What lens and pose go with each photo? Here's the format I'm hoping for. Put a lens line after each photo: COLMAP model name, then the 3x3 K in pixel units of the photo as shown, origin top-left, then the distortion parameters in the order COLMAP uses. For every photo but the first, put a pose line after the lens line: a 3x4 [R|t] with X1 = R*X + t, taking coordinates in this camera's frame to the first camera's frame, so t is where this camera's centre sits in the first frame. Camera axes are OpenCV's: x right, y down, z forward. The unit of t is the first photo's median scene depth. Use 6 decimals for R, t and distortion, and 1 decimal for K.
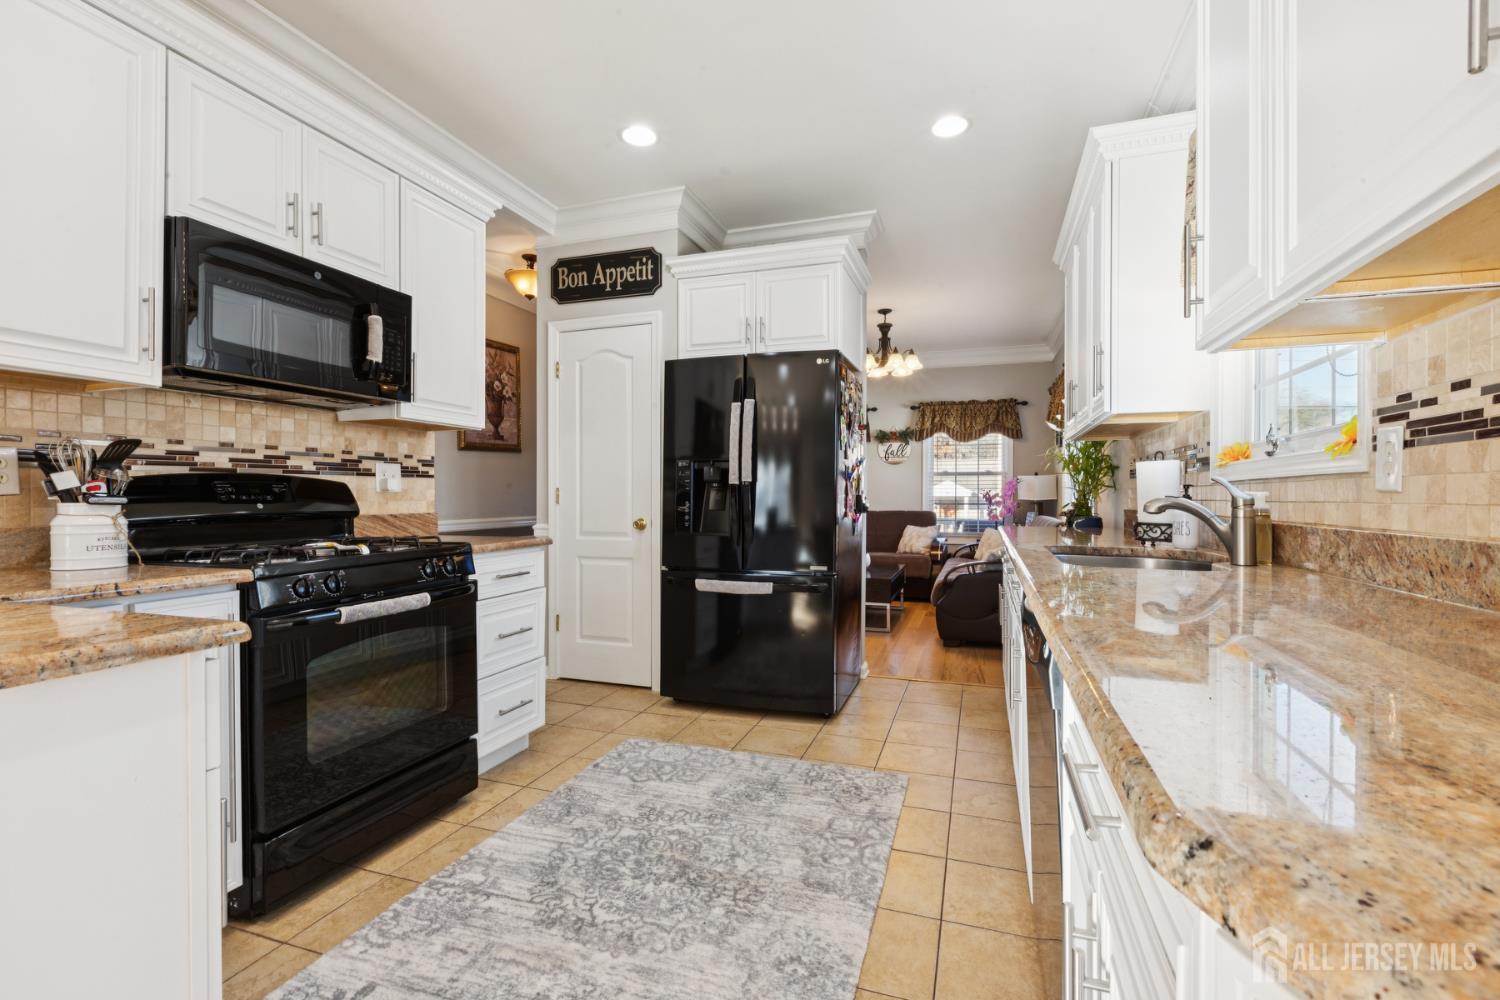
lens RADIAL K [[674.1, 0, 747.1], [0, 674.1, 498.2], [0, 0, 1]] dist [-0.000072, 0.001106]
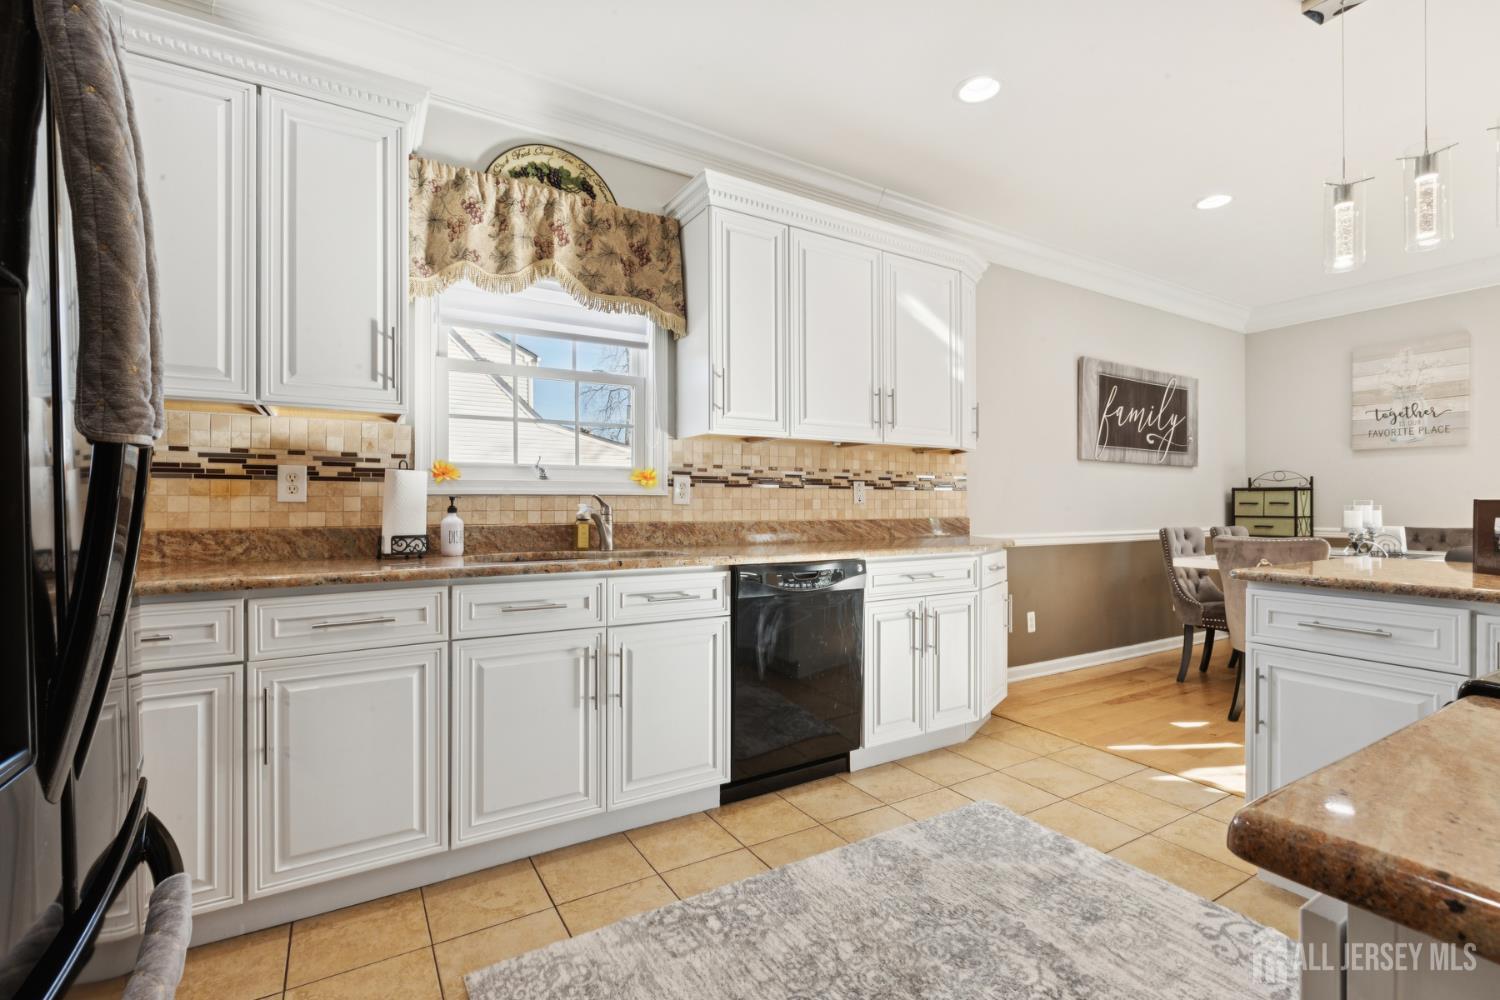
lens RADIAL K [[674.1, 0, 756.9], [0, 674.1, 499.9], [0, 0, 1]] dist [-0.000072, 0.001106]
pose [[-0.779432, -0.006950, 0.626448, -0.642231], [-0.005929, 0.999976, 0.003717, -0.034764], [-0.626458, -0.000817, -0.779454, 2.472947]]
